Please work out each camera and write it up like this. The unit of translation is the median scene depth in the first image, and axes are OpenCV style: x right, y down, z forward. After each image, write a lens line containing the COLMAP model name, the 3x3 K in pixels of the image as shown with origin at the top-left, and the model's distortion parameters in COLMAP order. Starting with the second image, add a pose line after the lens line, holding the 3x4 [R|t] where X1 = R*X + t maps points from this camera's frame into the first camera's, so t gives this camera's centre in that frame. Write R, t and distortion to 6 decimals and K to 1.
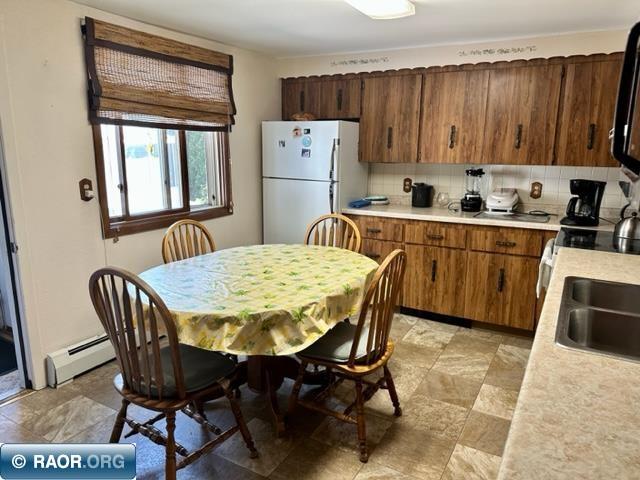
lens RADIAL K [[450.8, 0, 319.2], [0, 450.8, 236.1], [0, 0, 1]] dist [0.115562, -0.144574]
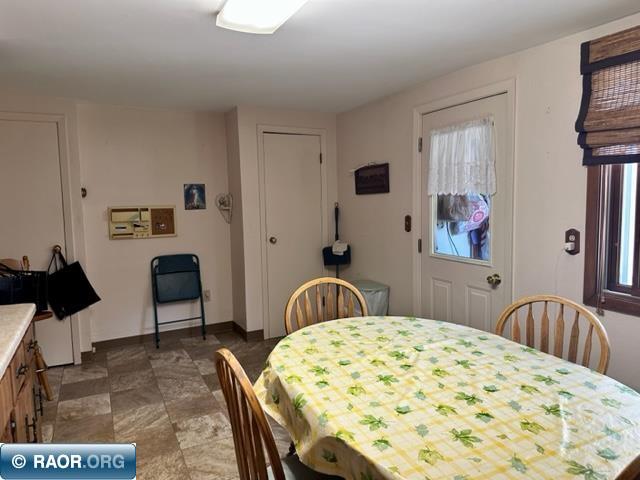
lens RADIAL K [[450.8, 0, 319.2], [0, 450.8, 236.1], [0, 0, 1]] dist [0.115562, -0.144574]
pose [[-0.564798, 0.081245, -0.821220, 0.352765], [-0.141584, 0.970846, 0.193423, -0.157750], [0.812993, 0.225517, -0.536829, 0.805156]]
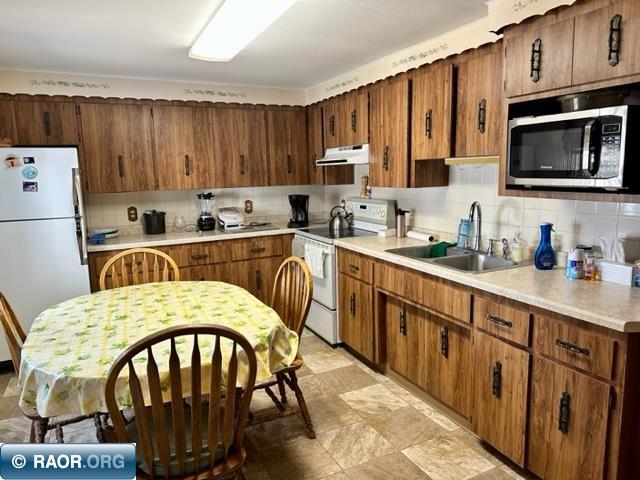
lens RADIAL K [[450.8, 0, 319.2], [0, 450.8, 236.1], [0, 0, 1]] dist [0.115562, -0.144574]
pose [[0.577802, -0.146239, 0.802969, -0.434140], [0.190318, 0.980837, 0.041683, -0.036771], [-0.793677, 0.128735, 0.594562, 0.125800]]
